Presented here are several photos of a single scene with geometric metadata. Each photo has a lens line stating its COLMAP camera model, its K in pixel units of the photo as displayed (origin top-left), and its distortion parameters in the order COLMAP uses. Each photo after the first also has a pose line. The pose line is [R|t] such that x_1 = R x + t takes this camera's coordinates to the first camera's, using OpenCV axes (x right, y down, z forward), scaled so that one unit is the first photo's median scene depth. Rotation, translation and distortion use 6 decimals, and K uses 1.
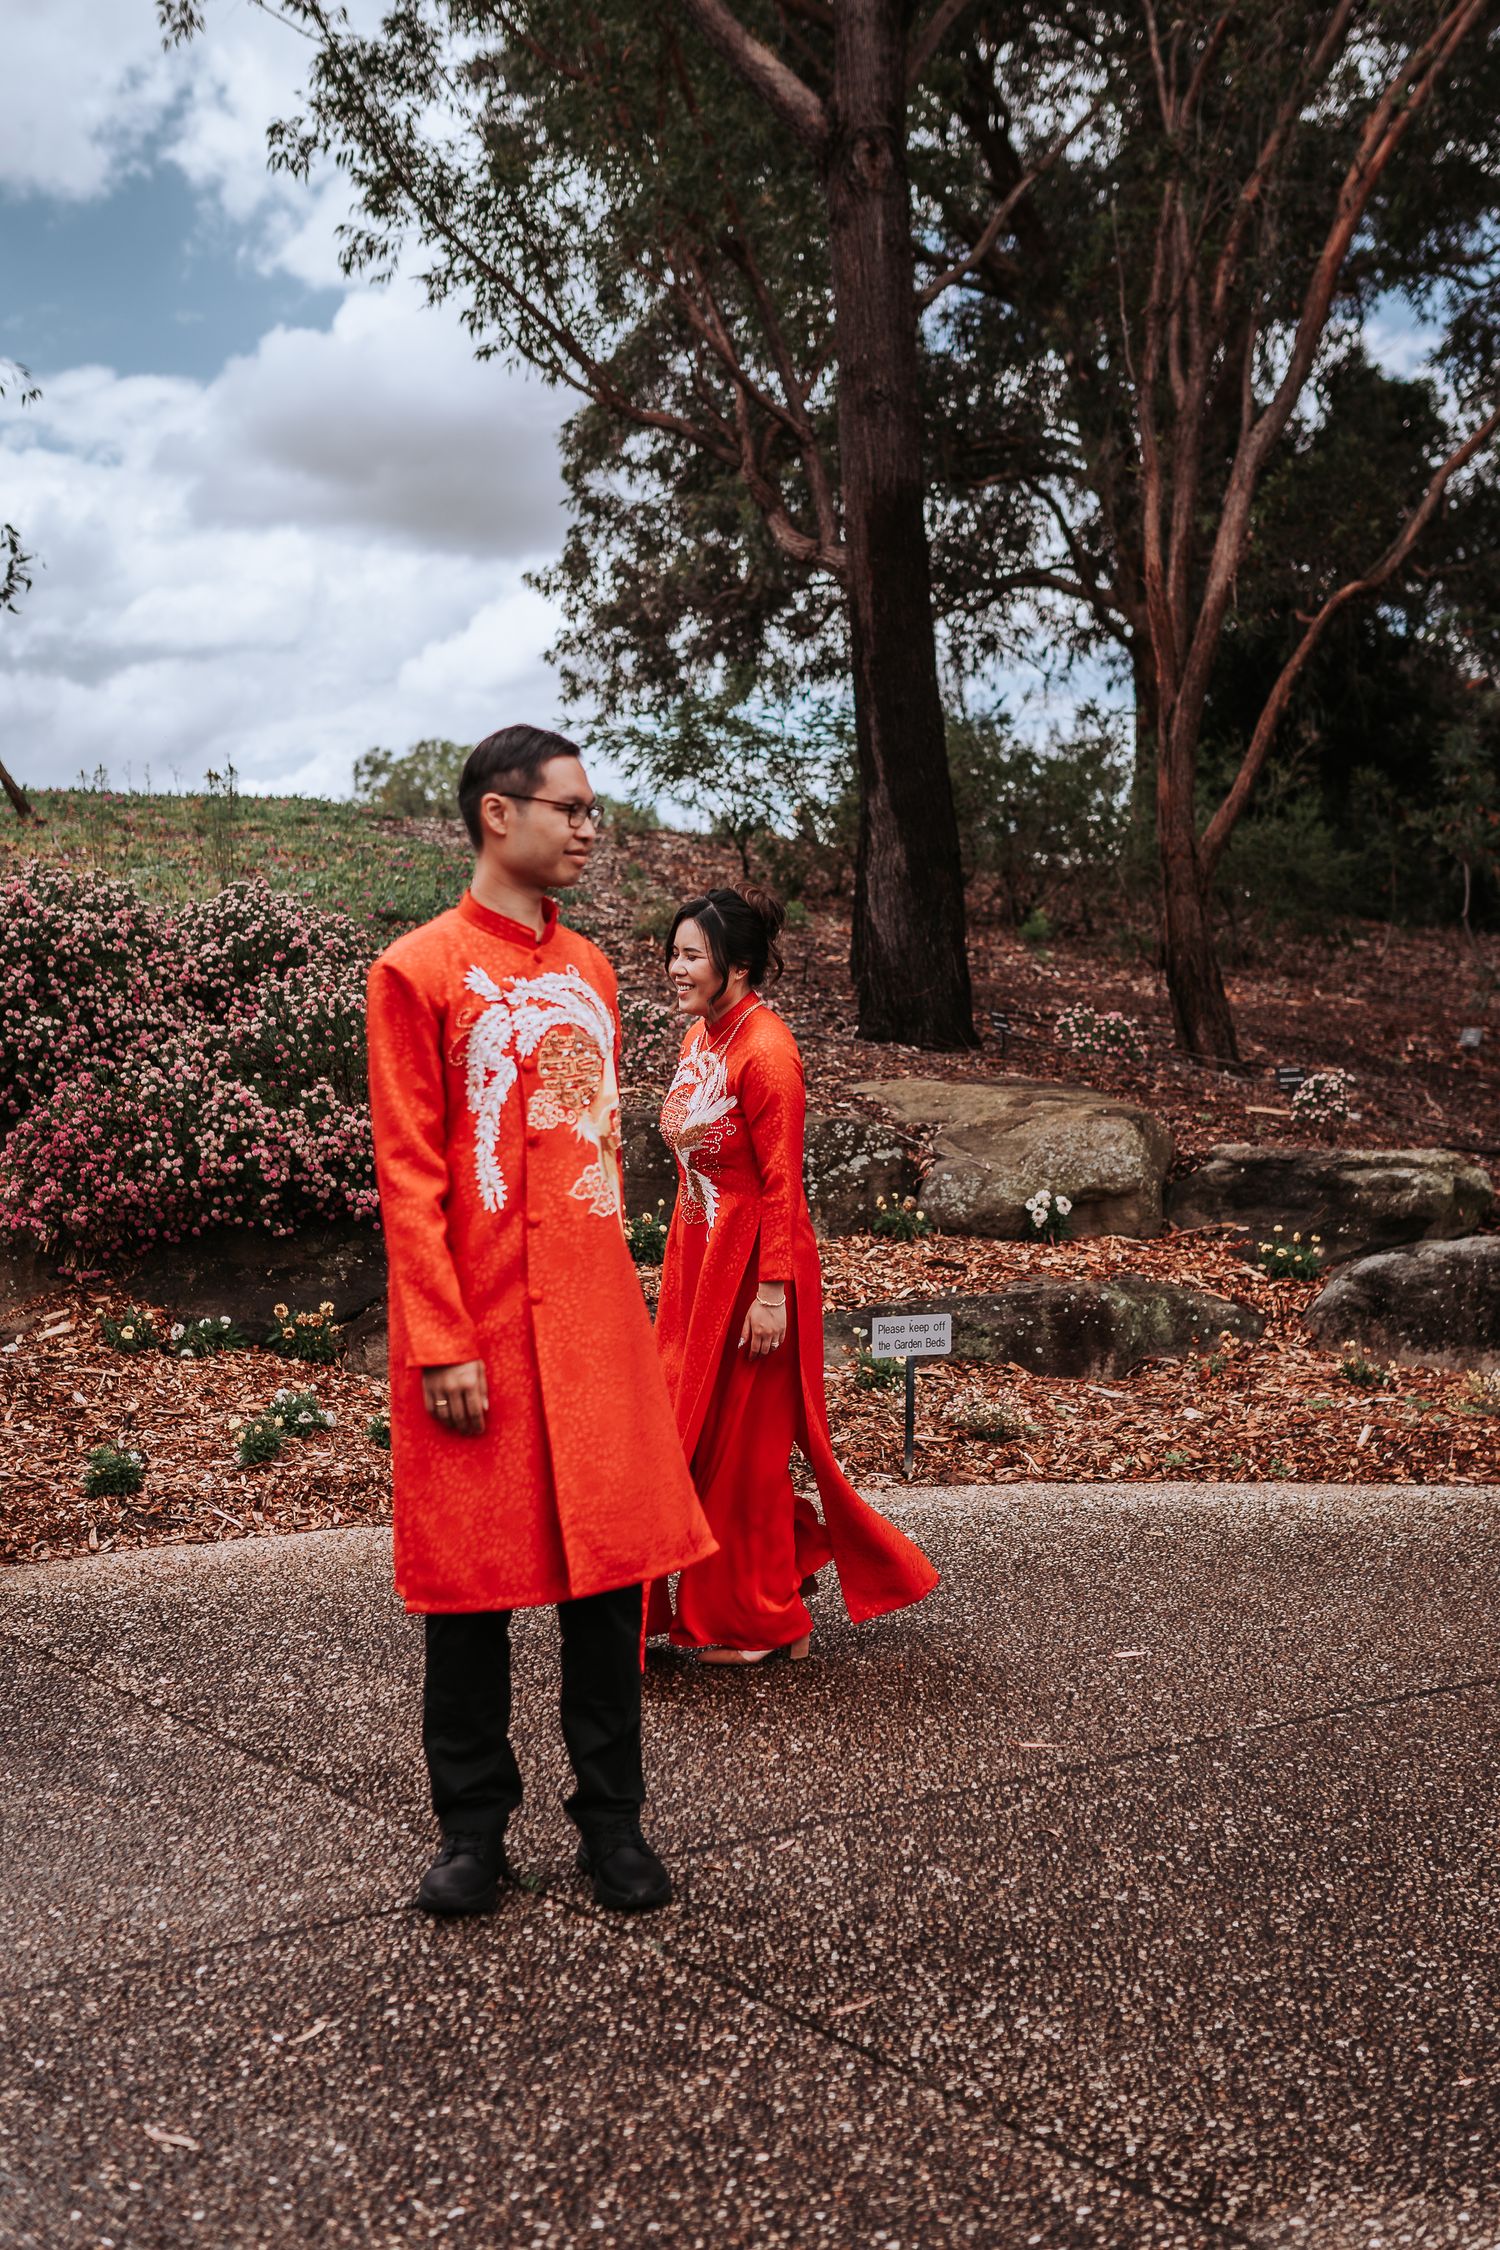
lens RADIAL K [[2631.0, 0, 793.3], [0, 2631.0, 1035.0], [0, 0, 1]] dist [0.000990, 0.024226]
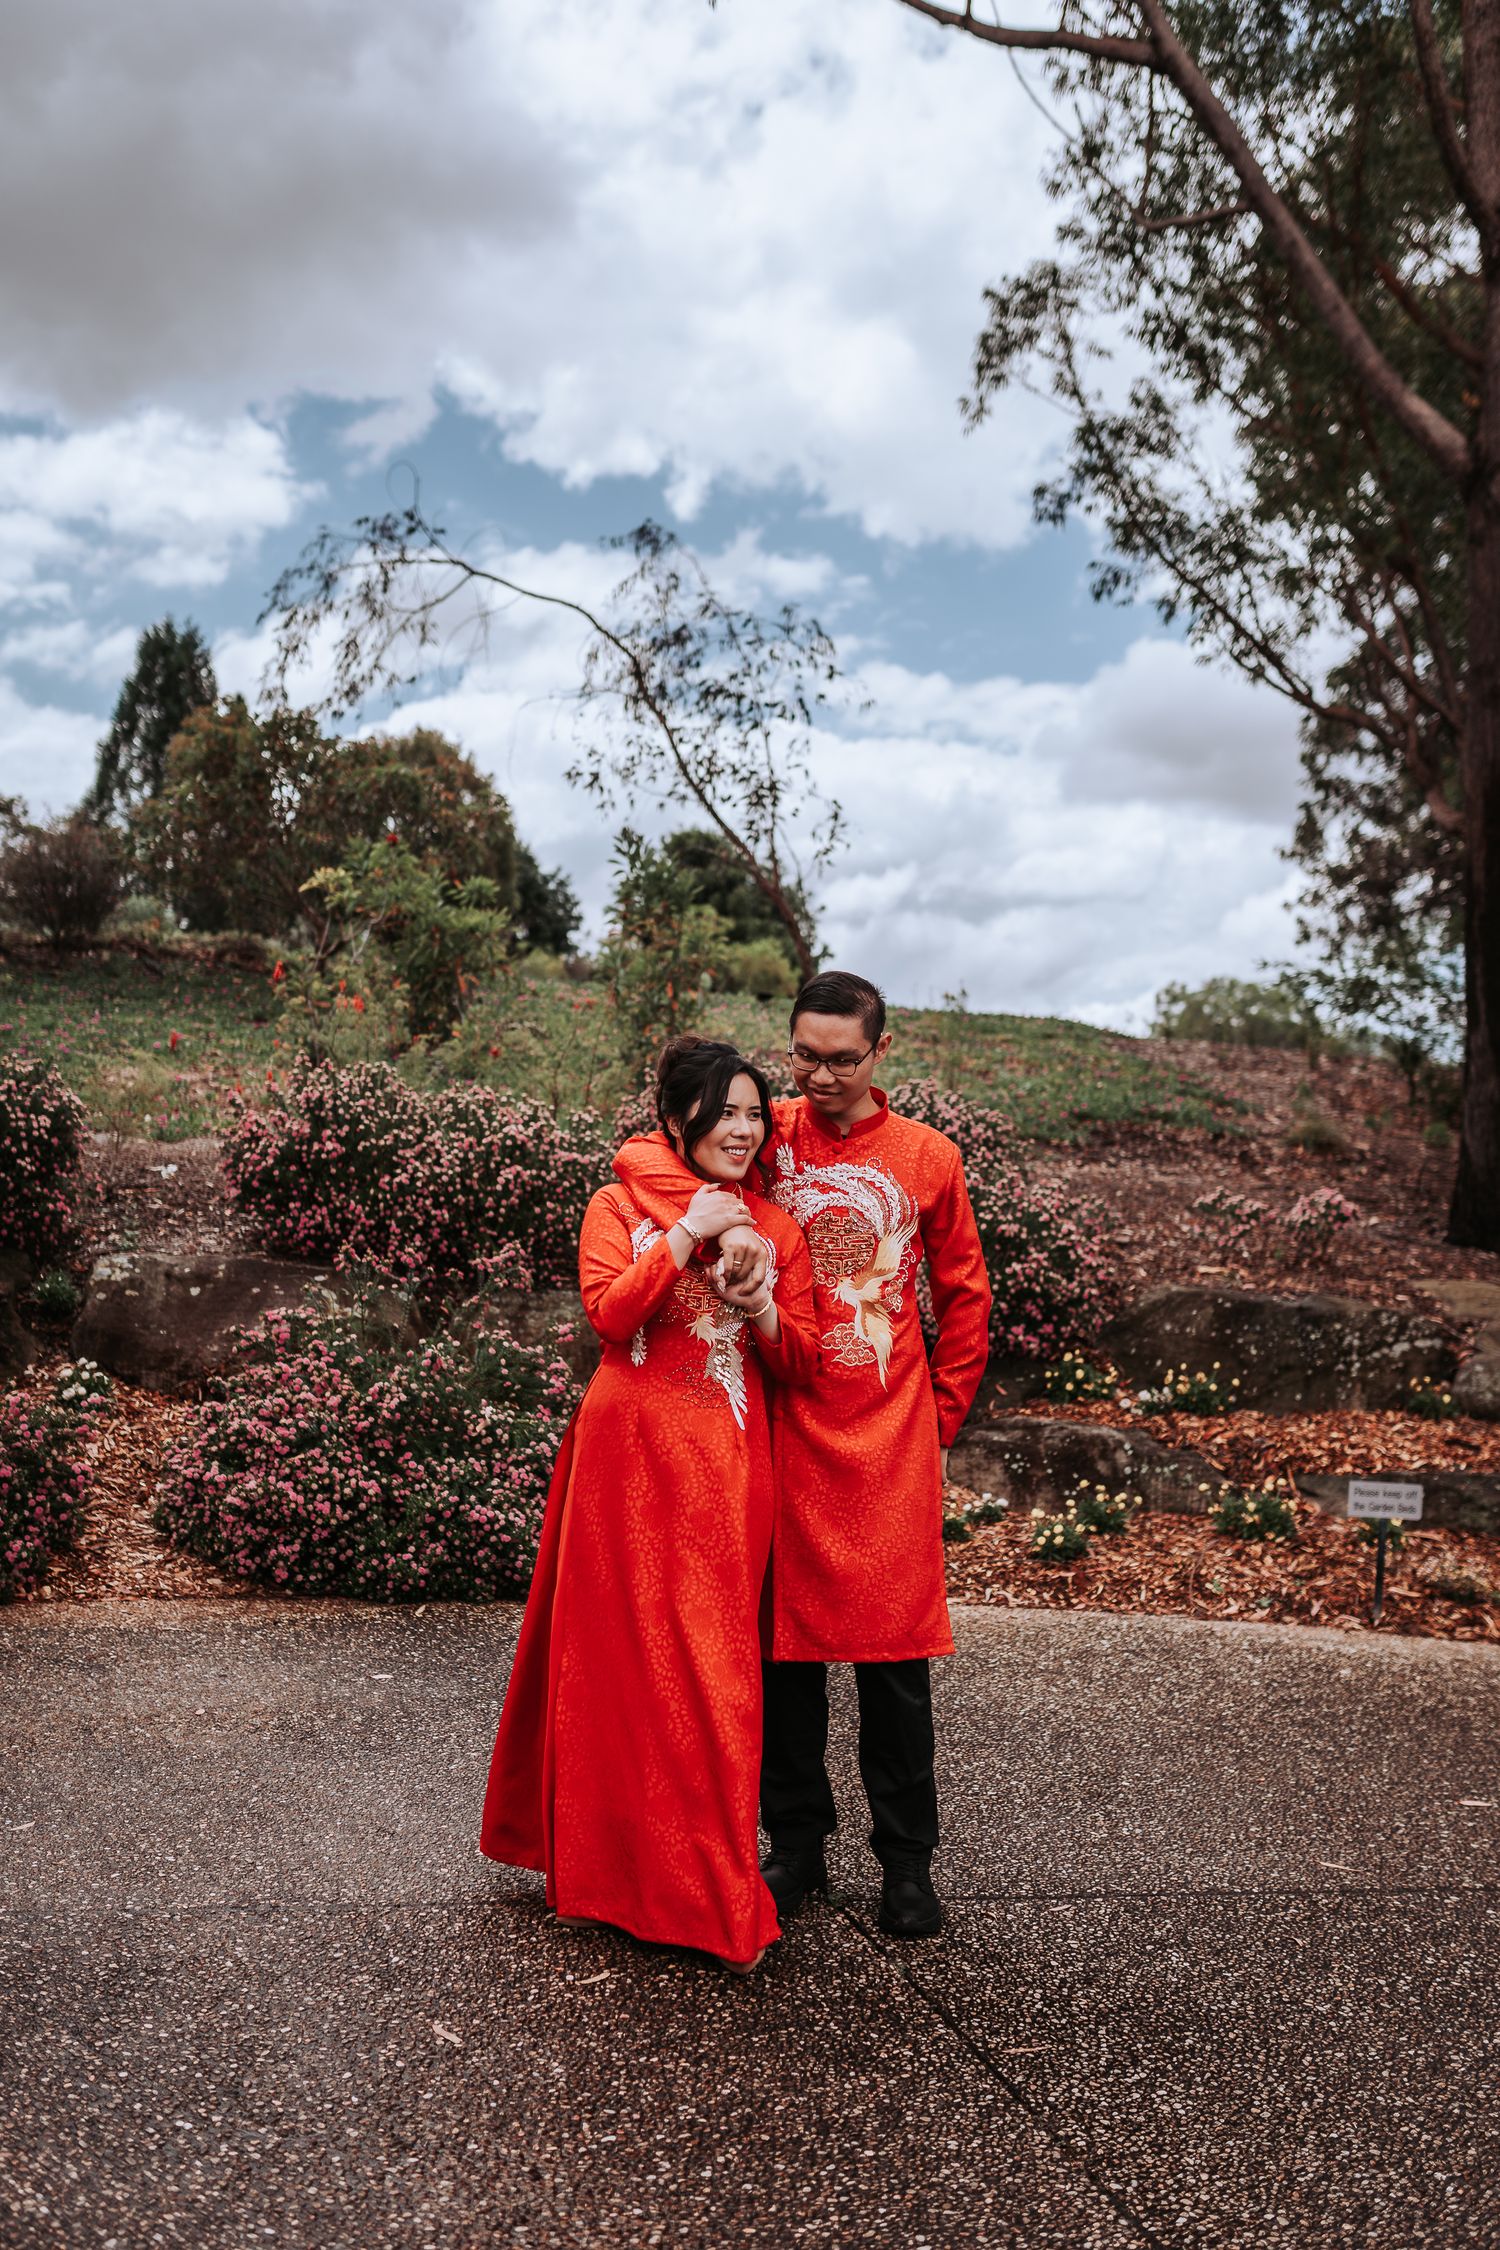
lens RADIAL K [[2135.8, 0, 750.0], [0, 2135.8, 1125.0], [0, 0, 1]] dist [0.005512, 0.009122]
pose [[0.934051, 0.057558, -0.352472, 0.088617], [-0.071877, 0.997030, -0.027662, -0.002941], [0.349833, 0.051172, 0.935413, 0.016926]]
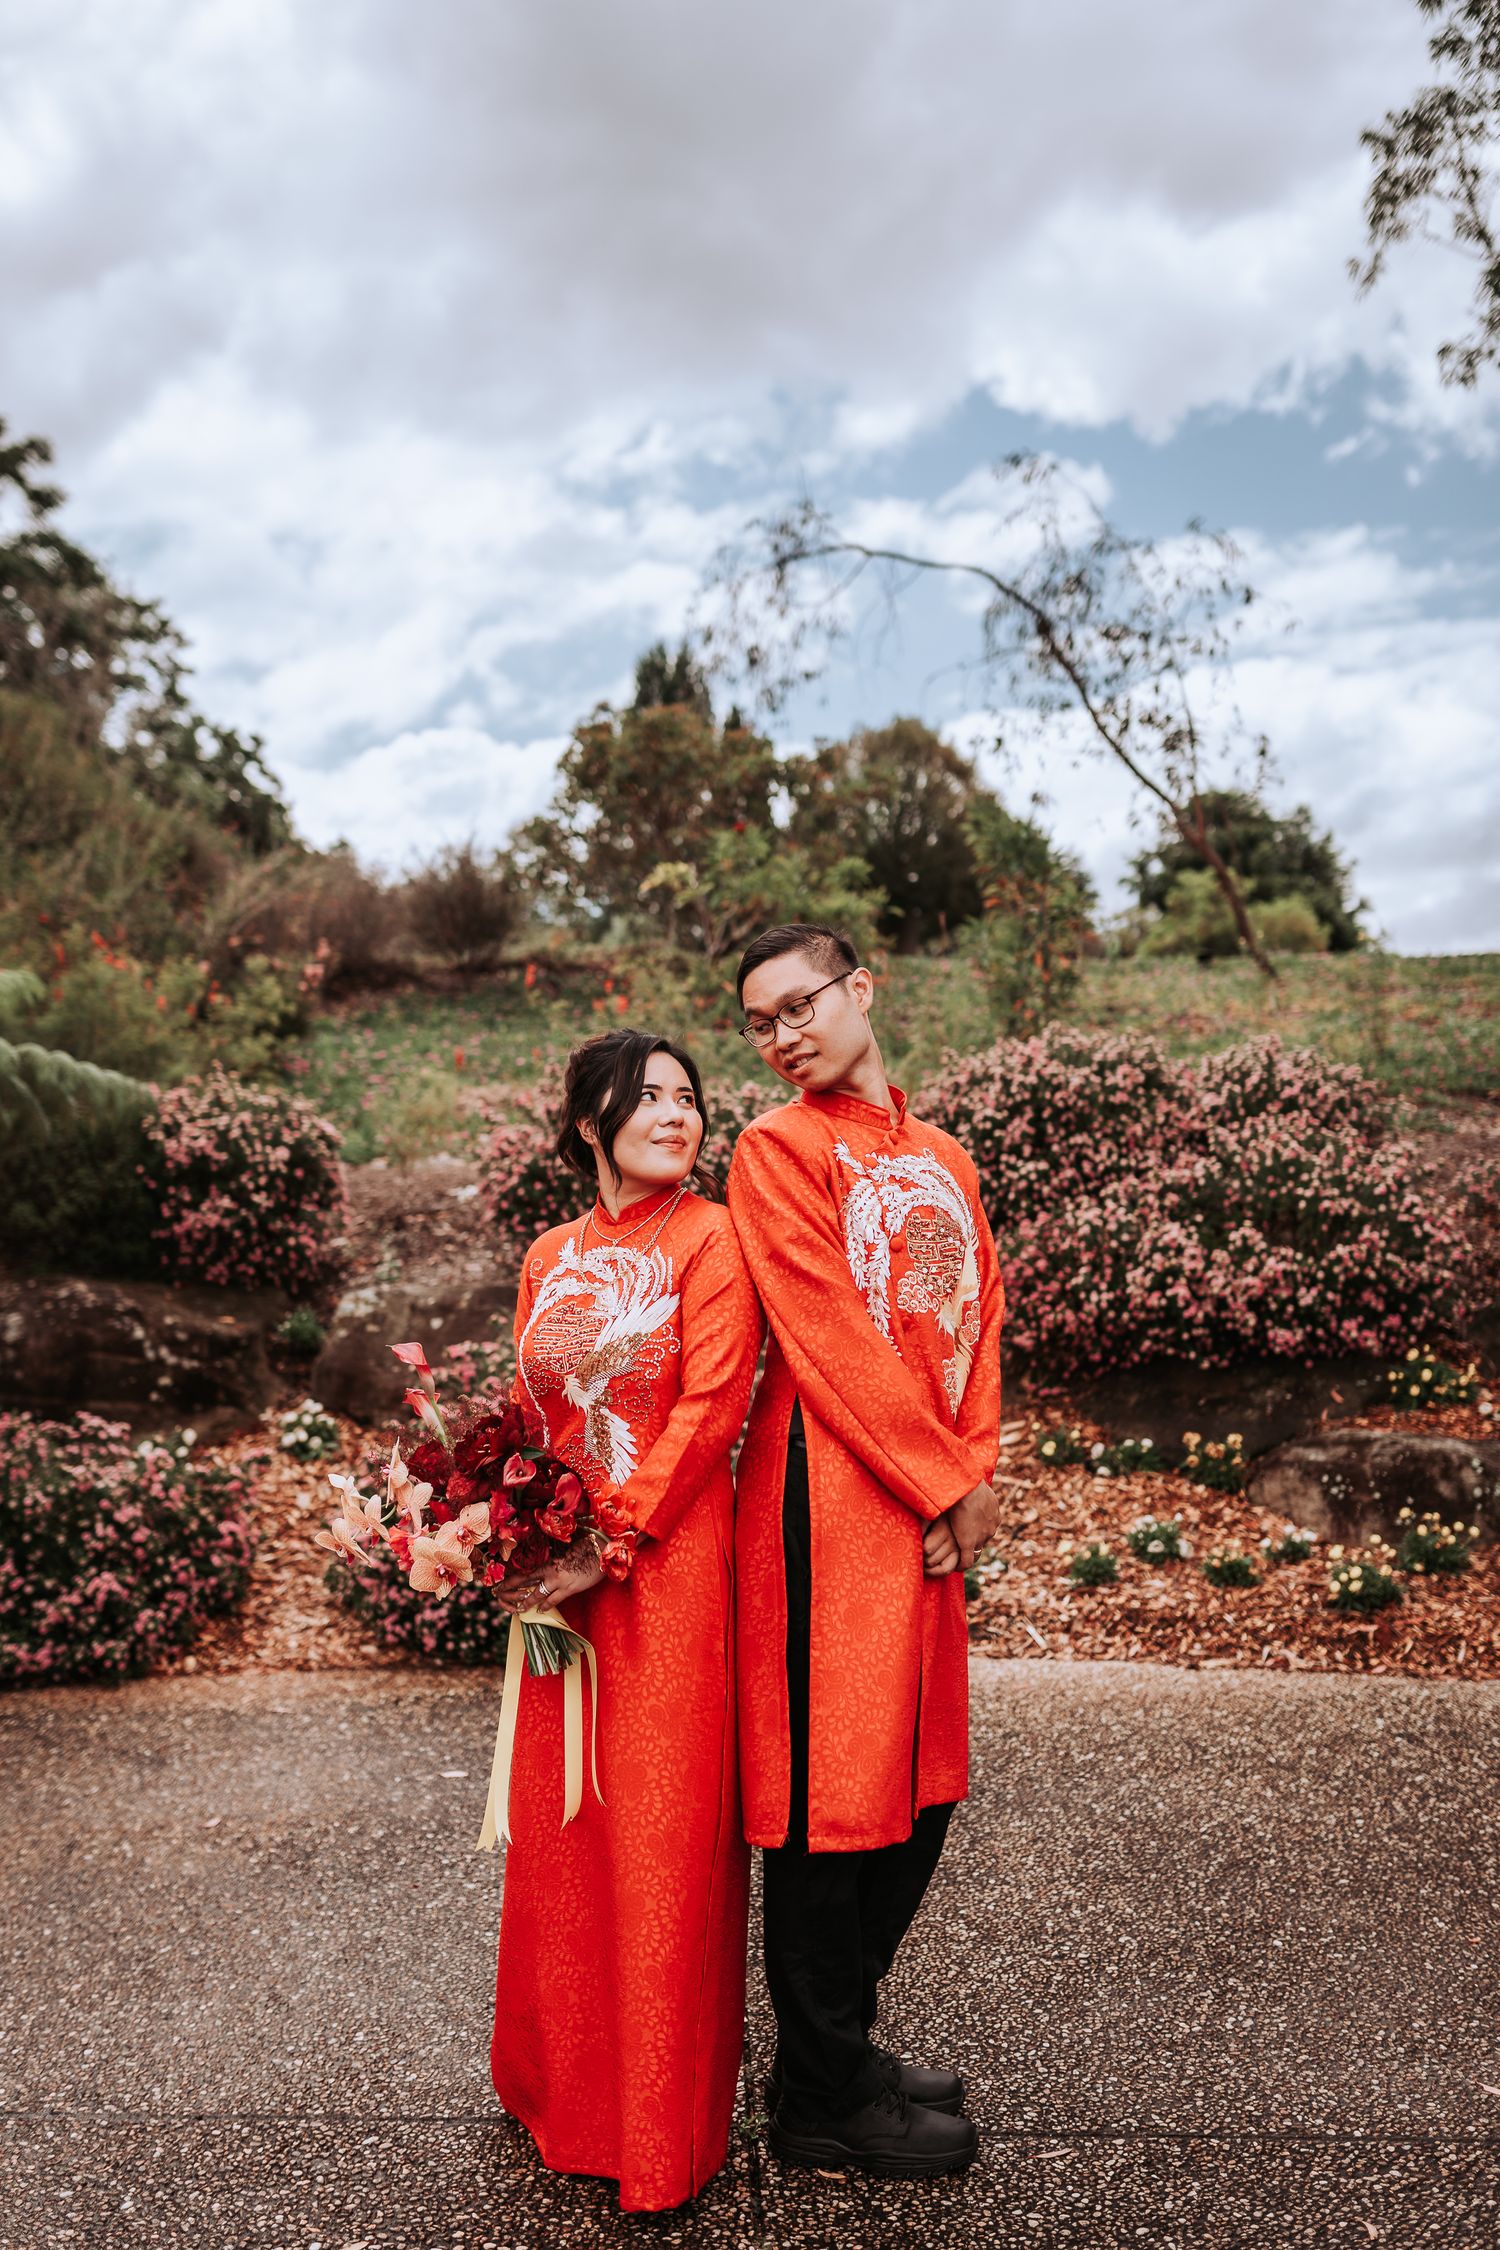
lens RADIAL K [[2135.3, 0, 745.7], [0, 2135.3, 1139.9], [0, 0, 1]] dist [0.005020, 0.021122]
pose [[0.809794, 0.002000, -0.586711, 0.158123], [-0.005616, 0.999975, -0.004342, -0.011661], [0.586687, 0.006811, 0.809785, 0.176014]]
